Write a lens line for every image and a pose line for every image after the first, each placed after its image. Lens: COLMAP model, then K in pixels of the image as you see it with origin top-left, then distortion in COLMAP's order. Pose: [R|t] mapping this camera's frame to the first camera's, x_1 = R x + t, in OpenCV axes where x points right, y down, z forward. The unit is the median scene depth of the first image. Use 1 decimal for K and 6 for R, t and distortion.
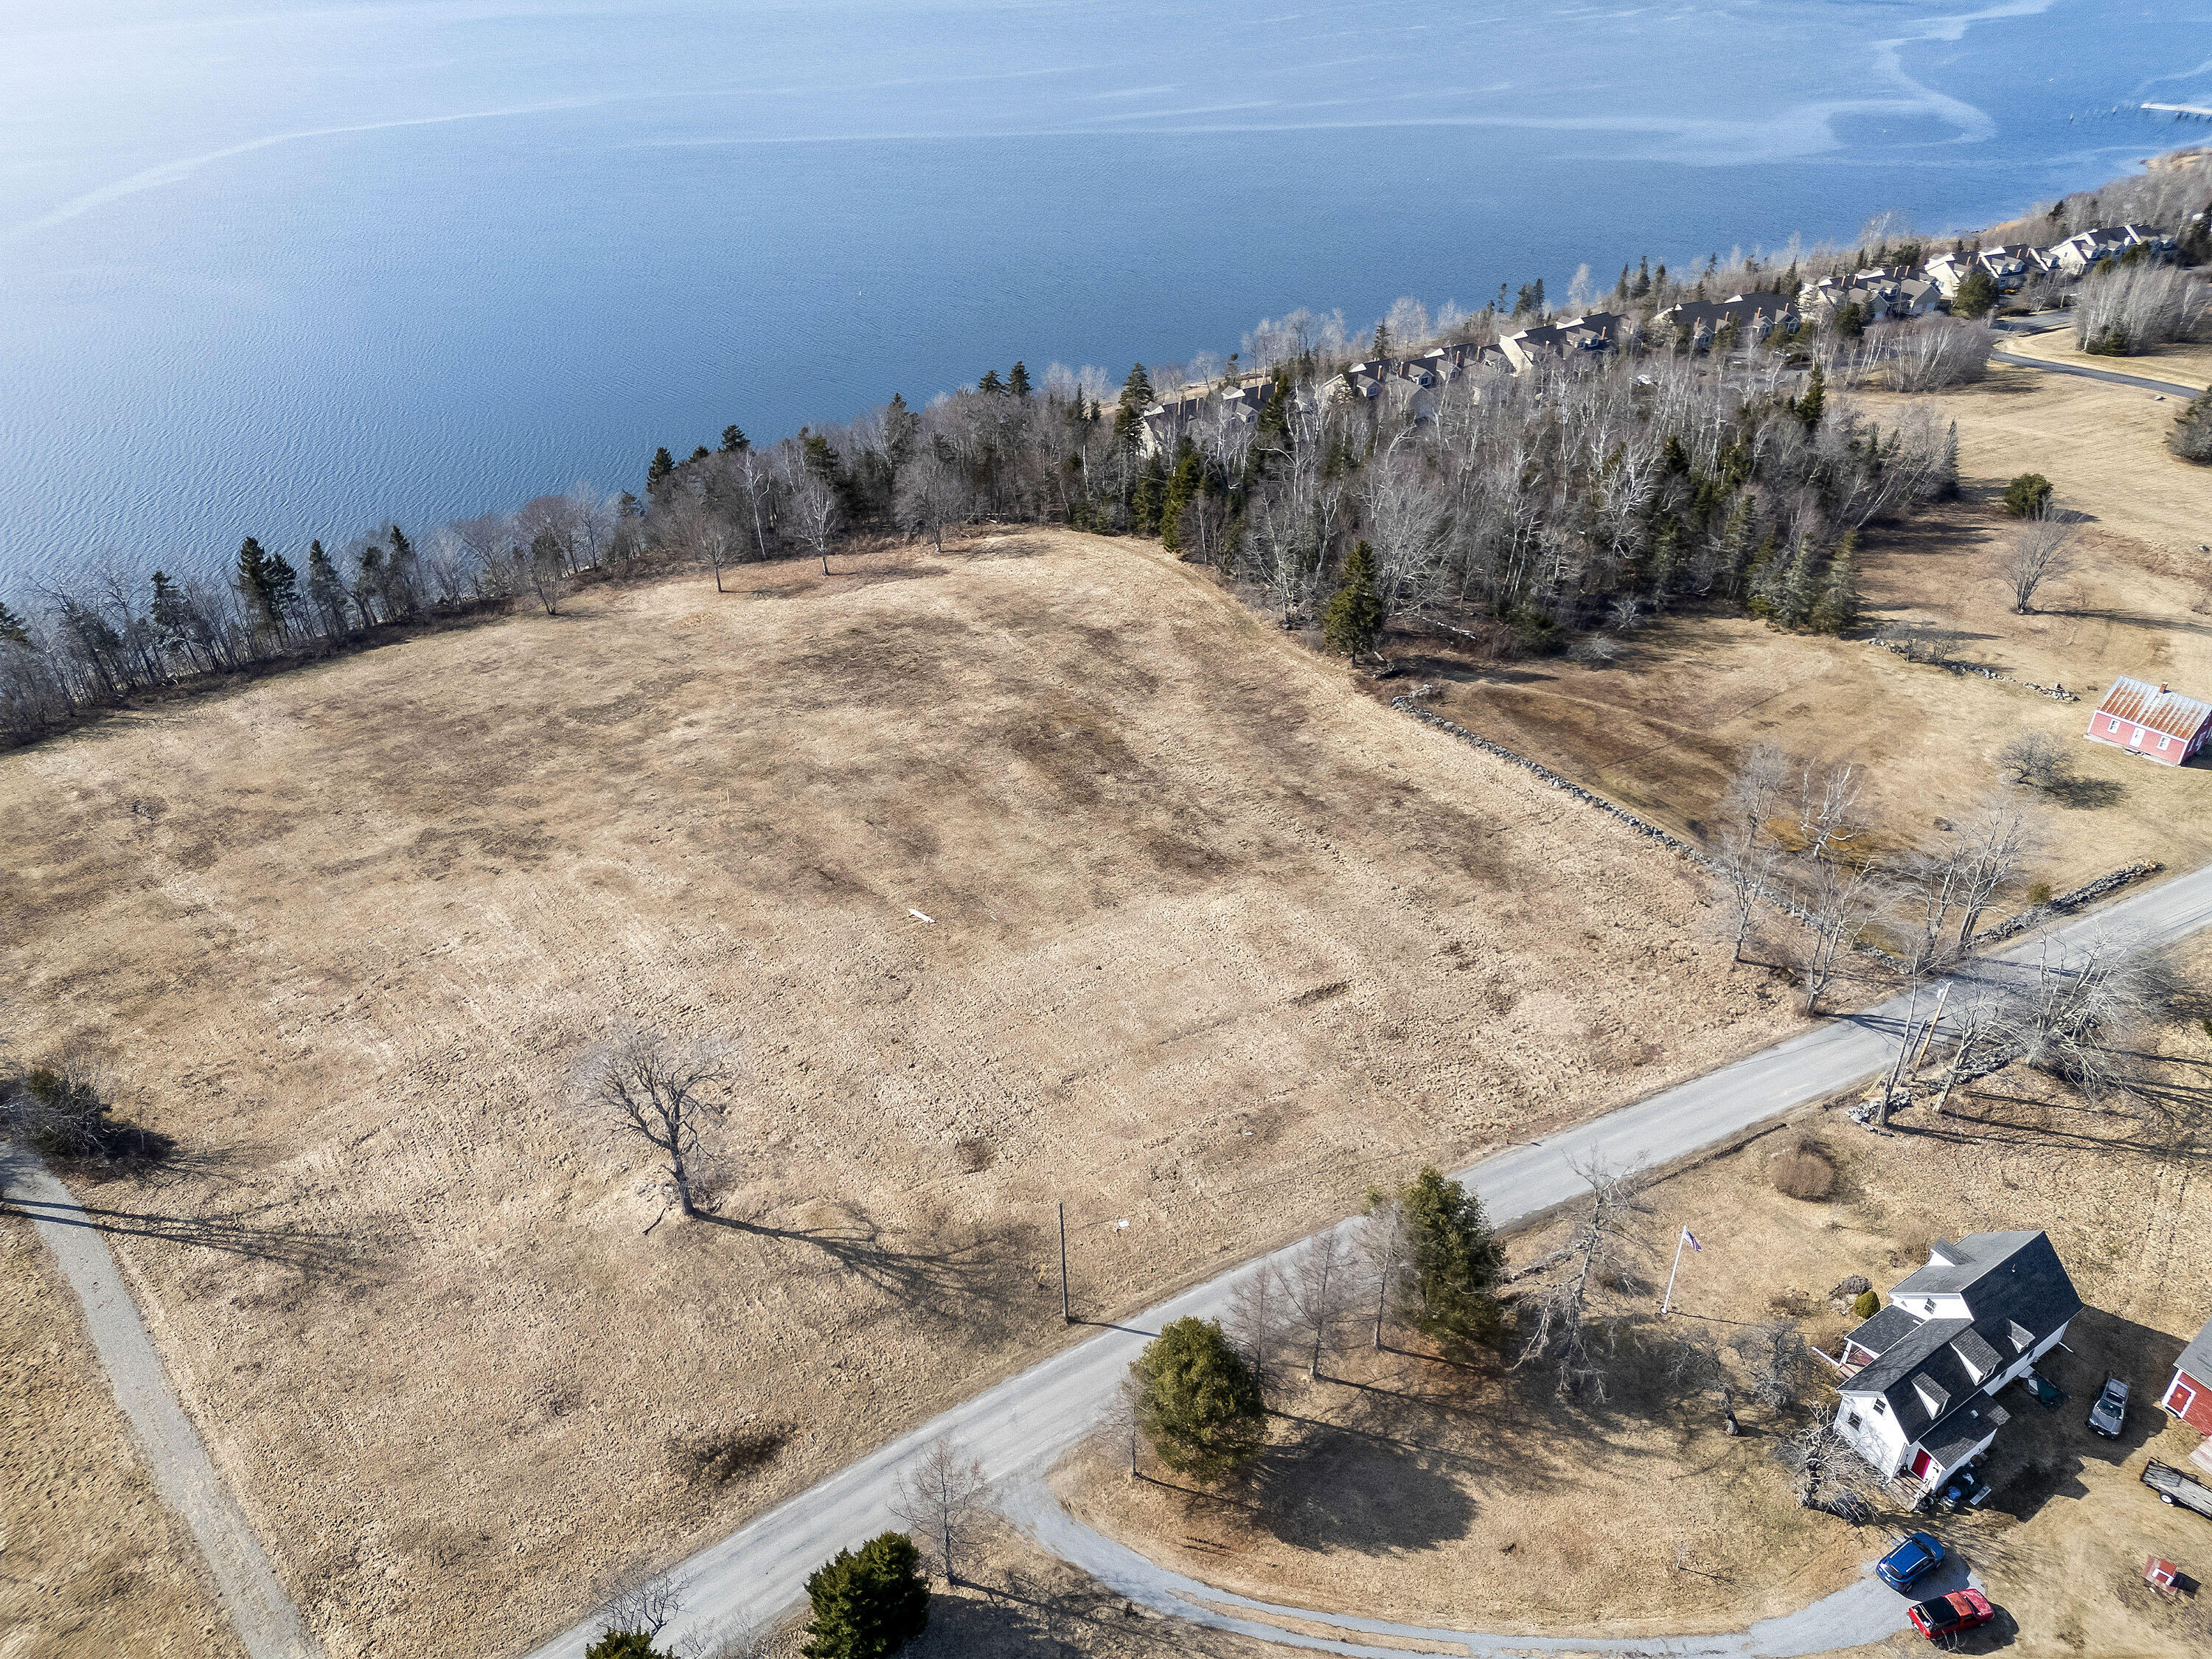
lens RADIAL K [[1581.1, 0, 1106.0], [0, 1581.1, 829.5], [0, 0, 1]] dist [0.117349, -0.129862]
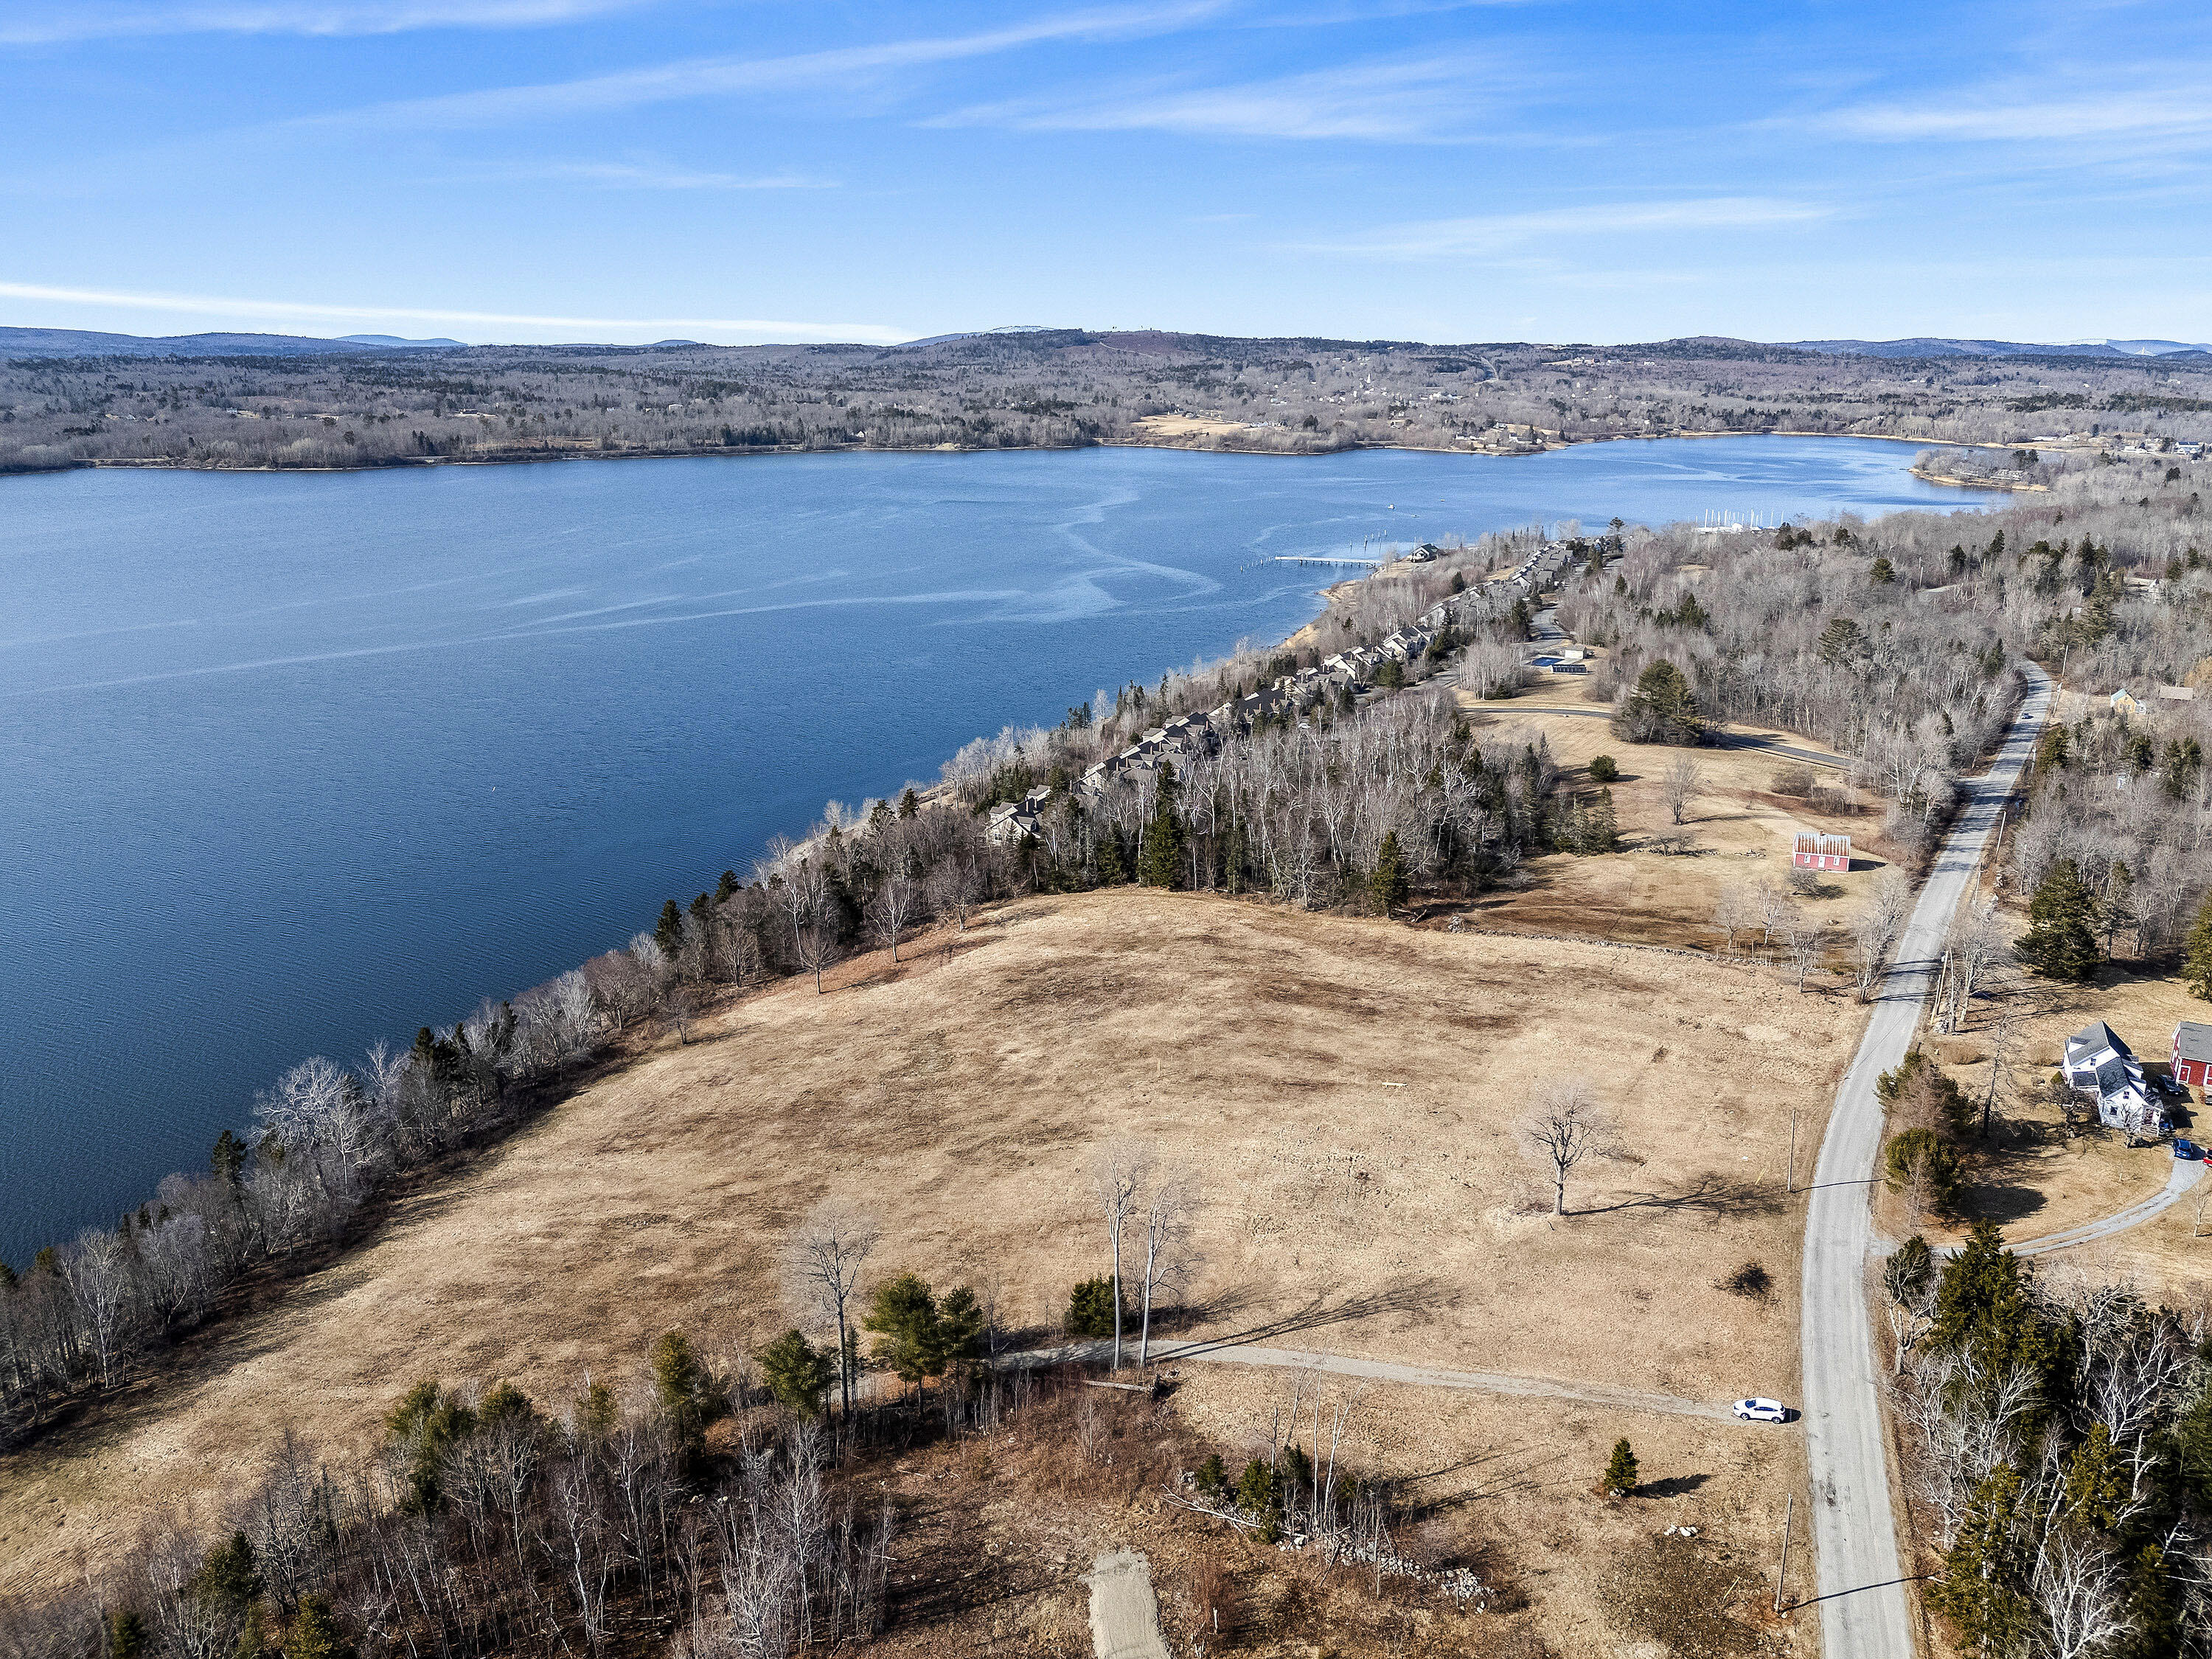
lens RADIAL K [[1783.8, 0, 1106.0], [0, 1783.8, 829.5], [0, 0, 1]] dist [0.015828, -0.000280]
pose [[0.841226, -0.144588, 0.520993, -1.003354], [0.291736, 0.932659, -0.212221, 0.093170], [-0.455224, 0.330518, 0.826758, -0.216181]]
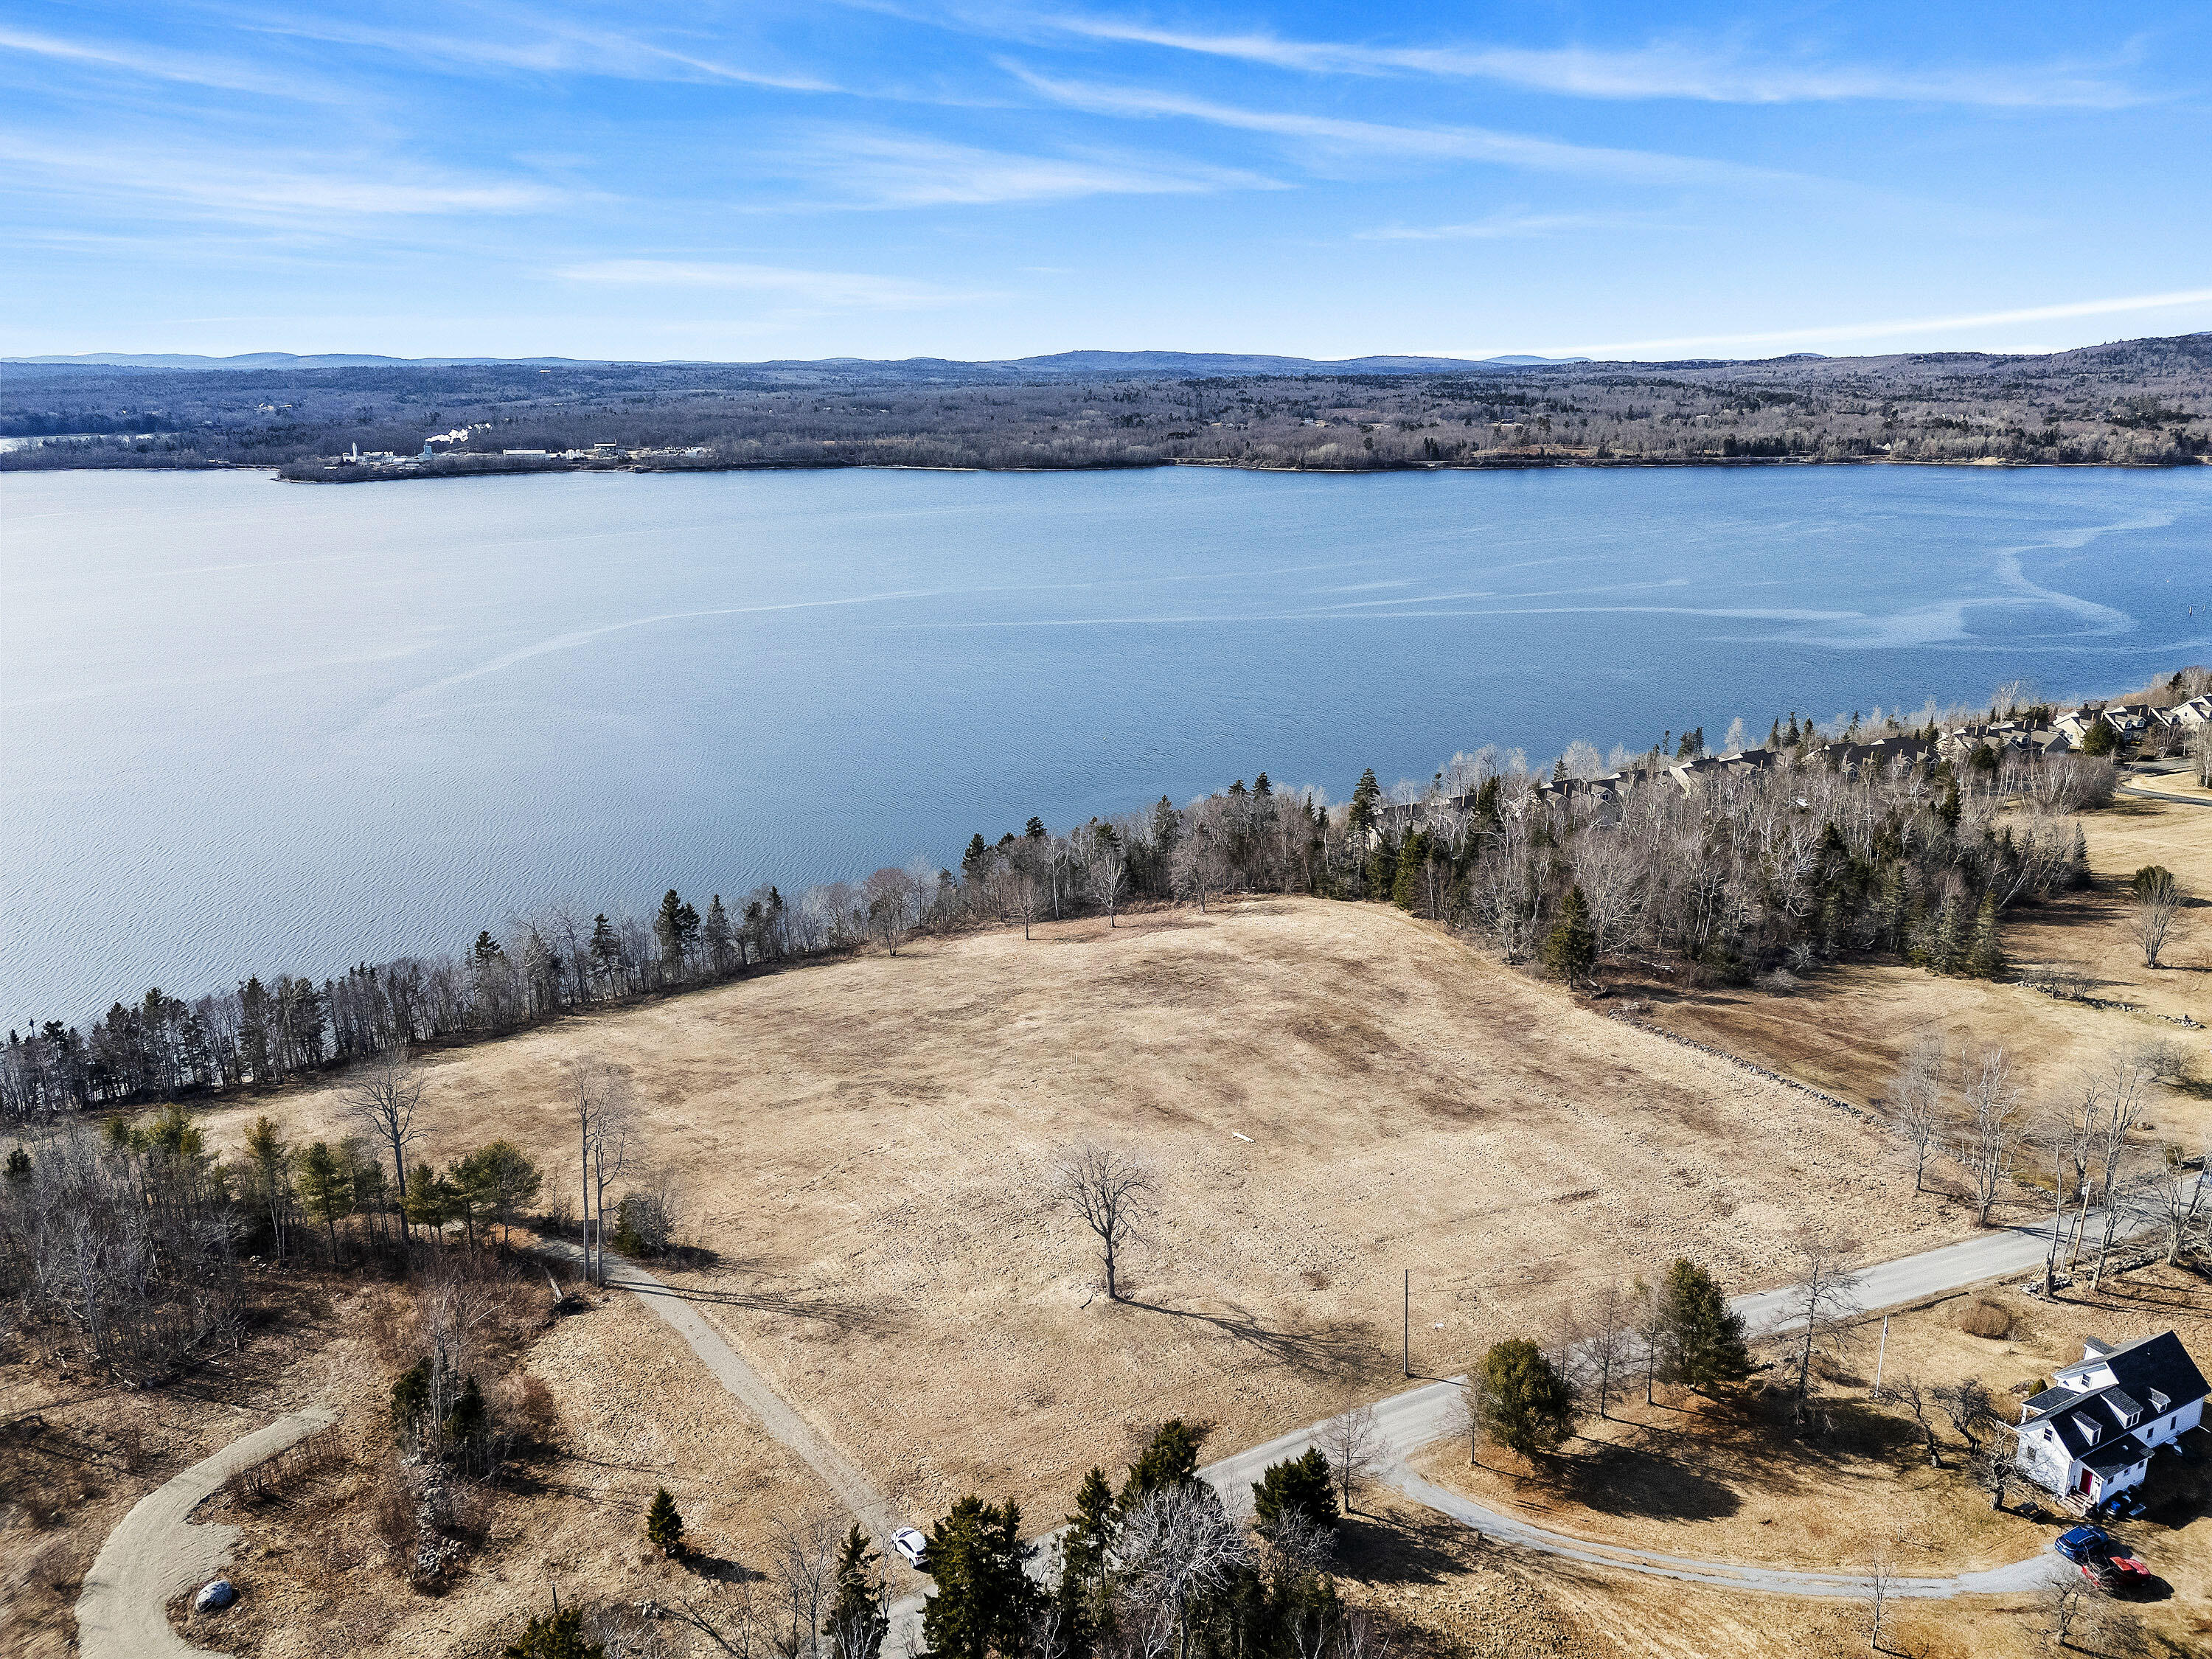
lens RADIAL K [[1636.3, 0, 1106.0], [0, 1636.3, 829.5], [0, 0, 1]] dist [0.079566, -0.070515]
pose [[0.996025, 0.012733, -0.088157, -0.102895], [-0.037639, 0.957190, -0.287003, 0.180756], [0.080729, 0.289180, 0.953865, -0.299219]]
